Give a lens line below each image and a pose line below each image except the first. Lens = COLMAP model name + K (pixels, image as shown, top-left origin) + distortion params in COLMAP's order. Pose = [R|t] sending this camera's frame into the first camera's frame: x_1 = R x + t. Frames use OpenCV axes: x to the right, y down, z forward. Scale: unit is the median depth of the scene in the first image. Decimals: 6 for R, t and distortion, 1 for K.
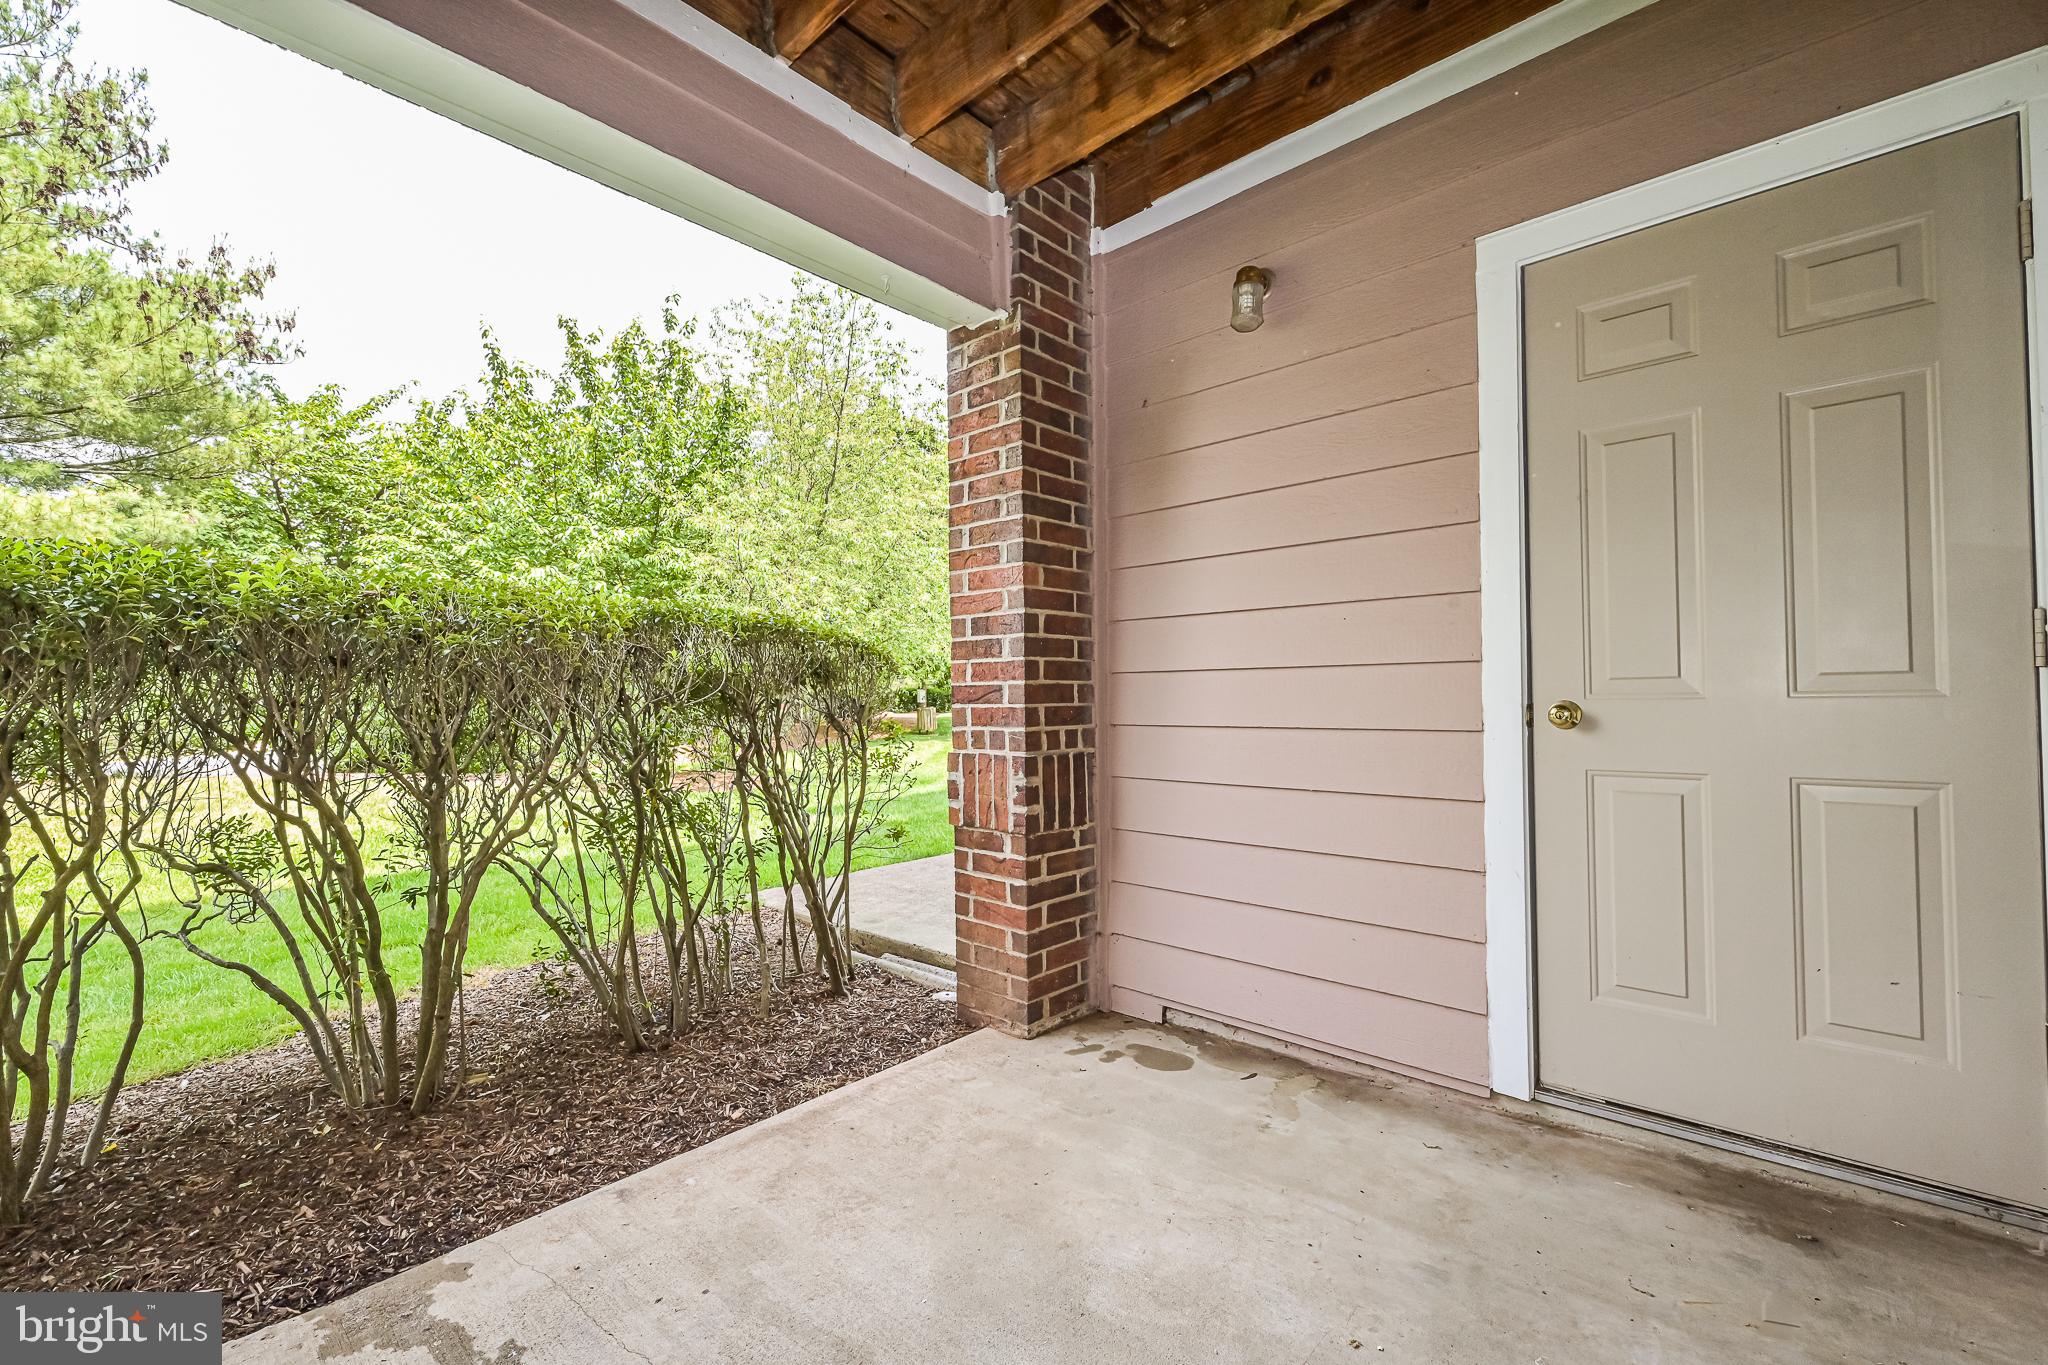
lens RADIAL K [[823.8, 0, 1025.9], [0, 823.8, 688.6], [0, 0, 1]] dist [-0.001168, -0.000232]
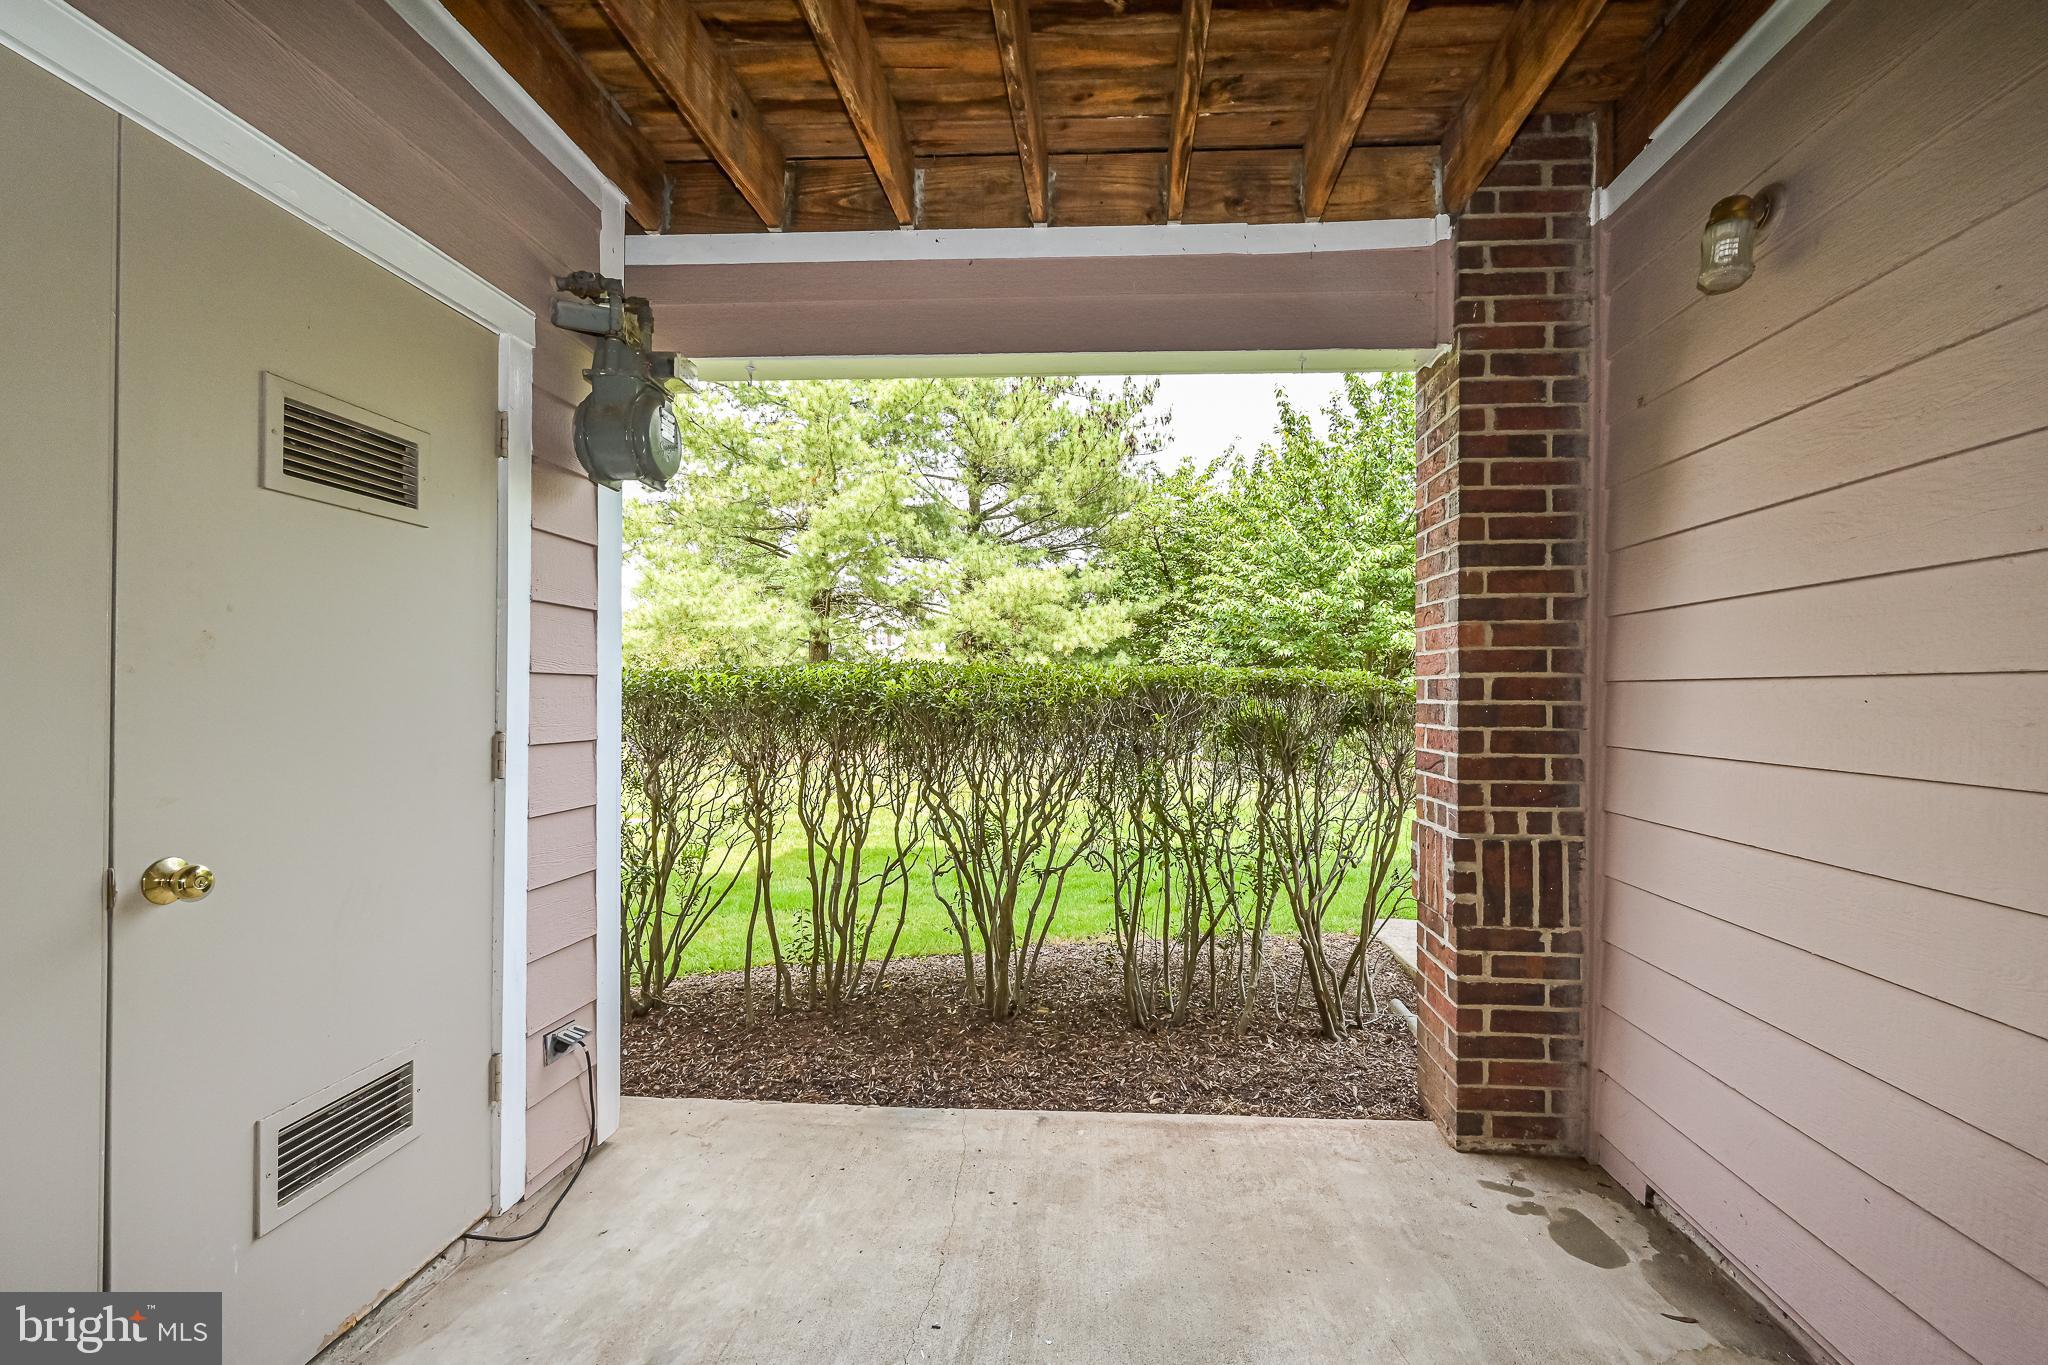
lens RADIAL K [[839.7, 0, 1091.8], [0, 839.7, 698.8], [0, 0, 1]] dist [-0.000237, 0.000004]
pose [[0.651438, 0.016182, -0.758529, 0.422559], [-0.003972, 0.999832, 0.017919, -0.082622], [0.758692, -0.008660, 0.651392, 0.098106]]
